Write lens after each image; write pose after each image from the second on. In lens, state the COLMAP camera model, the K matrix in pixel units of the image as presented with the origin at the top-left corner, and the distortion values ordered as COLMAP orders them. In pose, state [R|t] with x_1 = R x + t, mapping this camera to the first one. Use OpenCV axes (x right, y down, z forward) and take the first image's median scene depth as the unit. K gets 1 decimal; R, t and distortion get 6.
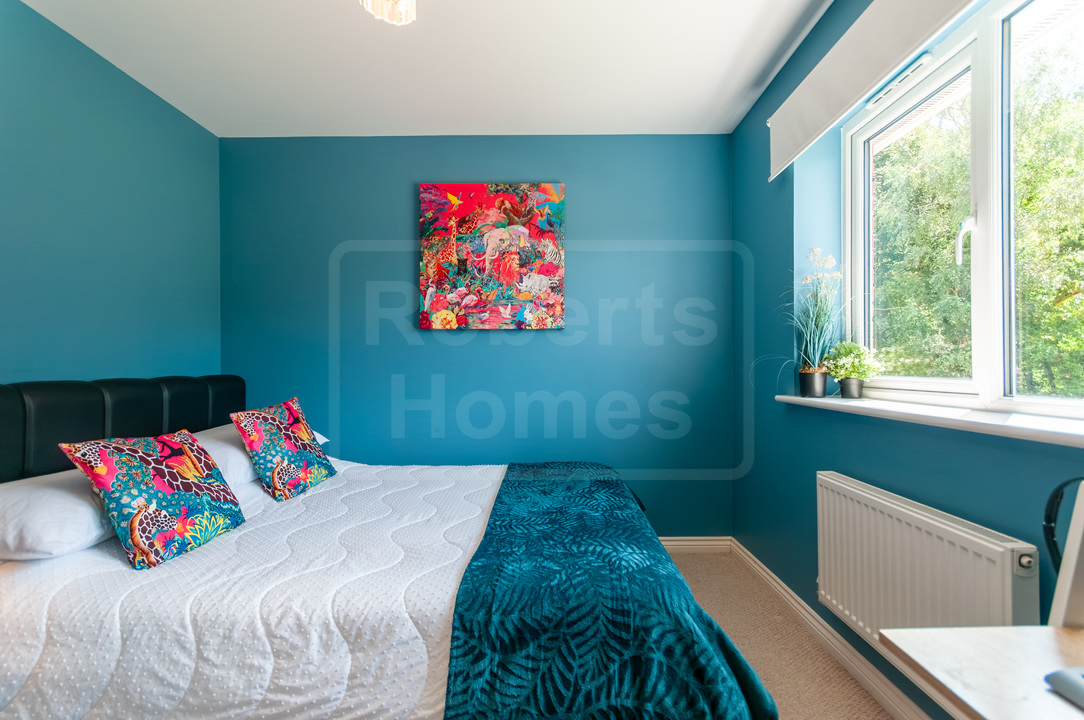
lens RADIAL K [[478.6, 0, 542.0], [0, 478.6, 360.0], [0, 0, 1]] dist [0.000577, 0.000145]
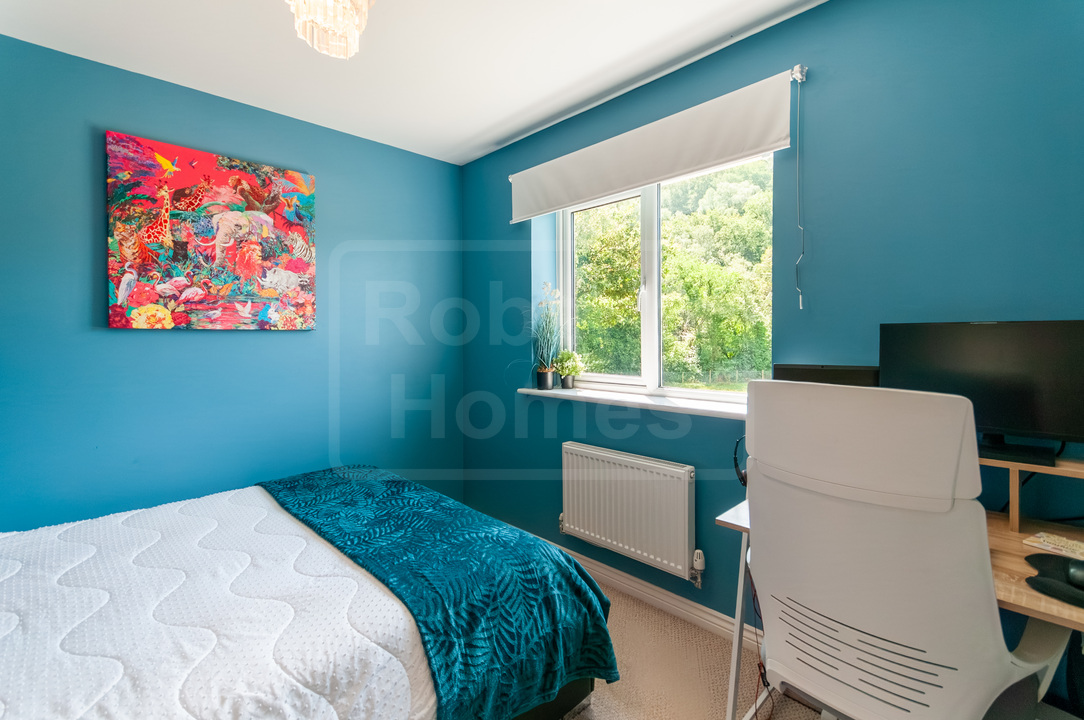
lens RADIAL K [[491.3, 0, 541.8], [0, 491.3, 335.9], [0, 0, 1]] dist [0.000923, 0.000060]
pose [[0.715504, -0.001804, 0.698607, -0.312770], [-0.003851, 0.999971, 0.006526, -0.061748], [-0.698599, -0.007359, 0.715476, -0.009997]]
